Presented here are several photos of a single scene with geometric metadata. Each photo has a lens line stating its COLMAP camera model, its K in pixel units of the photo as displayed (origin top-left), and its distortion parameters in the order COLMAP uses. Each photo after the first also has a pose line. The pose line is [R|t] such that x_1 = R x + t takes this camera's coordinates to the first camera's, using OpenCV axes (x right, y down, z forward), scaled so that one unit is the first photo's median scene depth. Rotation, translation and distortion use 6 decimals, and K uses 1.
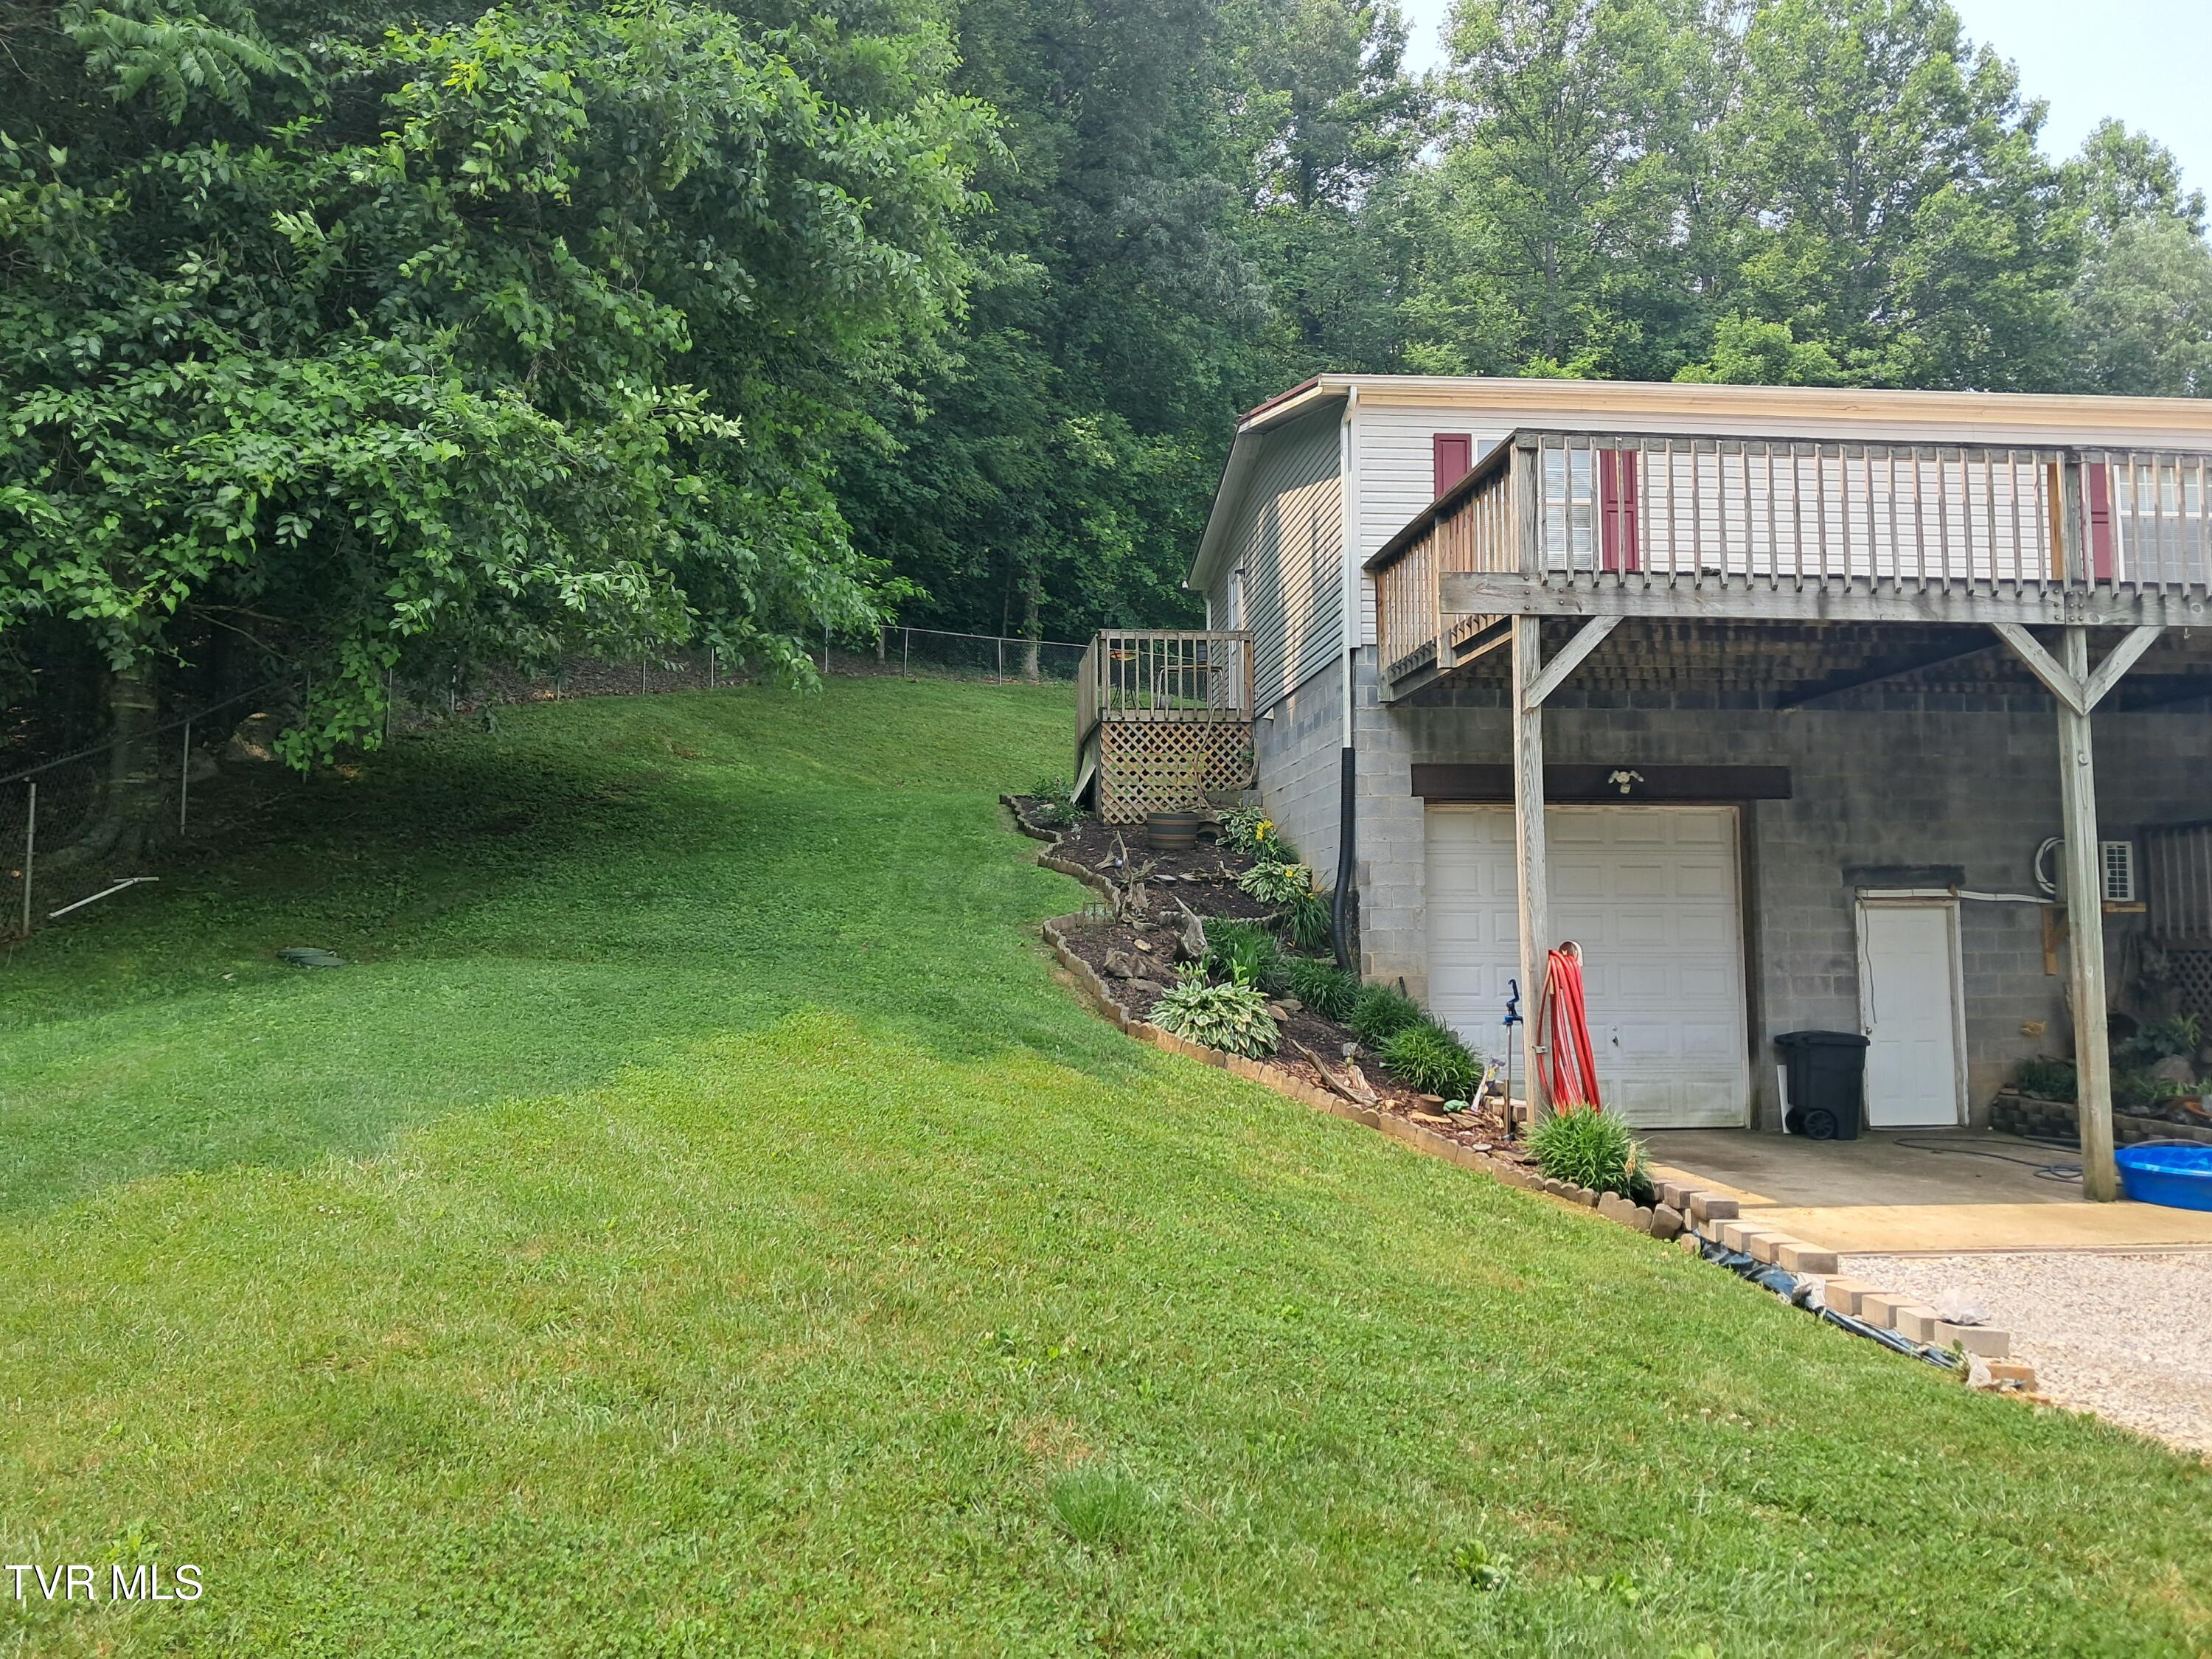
lens RADIAL K [[1742.4, 0, 1106.0], [0, 1742.4, 829.5], [0, 0, 1]] dist [-0.006320, -0.000860]
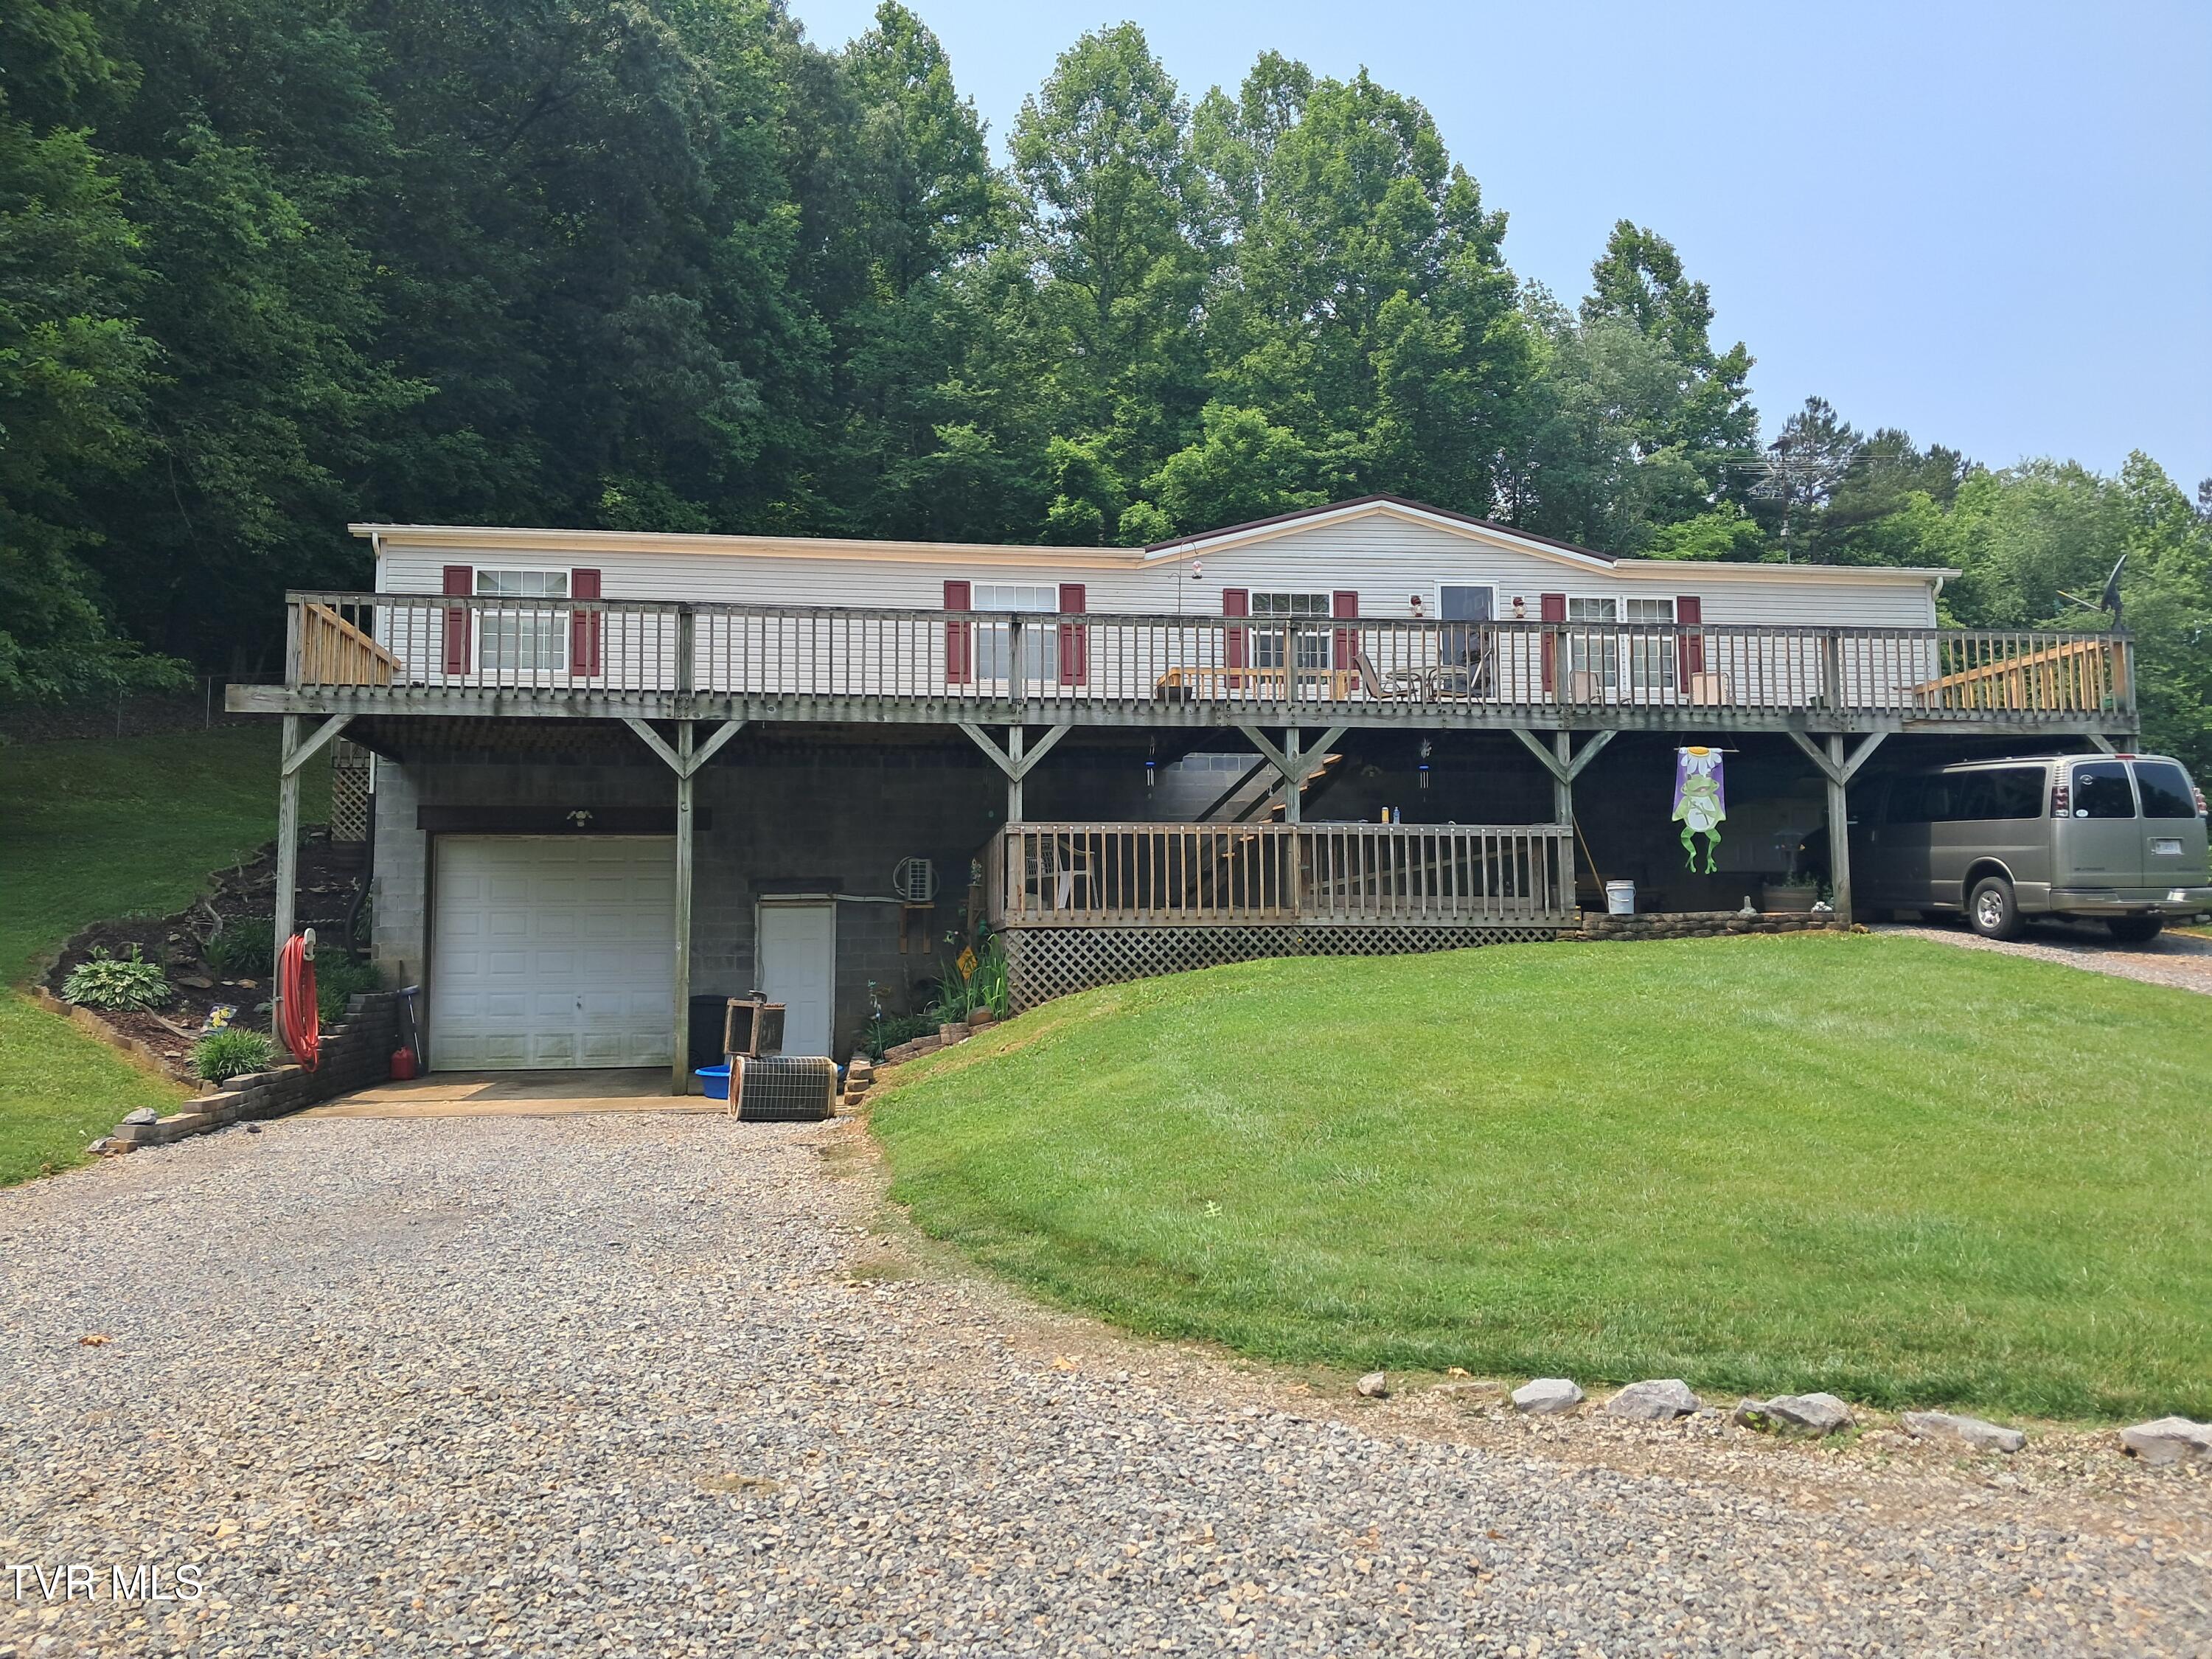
lens RADIAL K [[1692.1, 0, 1106.0], [0, 1692.1, 829.5], [0, 0, 1]] dist [0.076574, -0.131806]
pose [[0.996819, -0.004204, 0.079589, 0.803892], [0.004809, 0.999961, -0.007413, -0.008357], [-0.079555, 0.007772, 0.996800, -0.511605]]
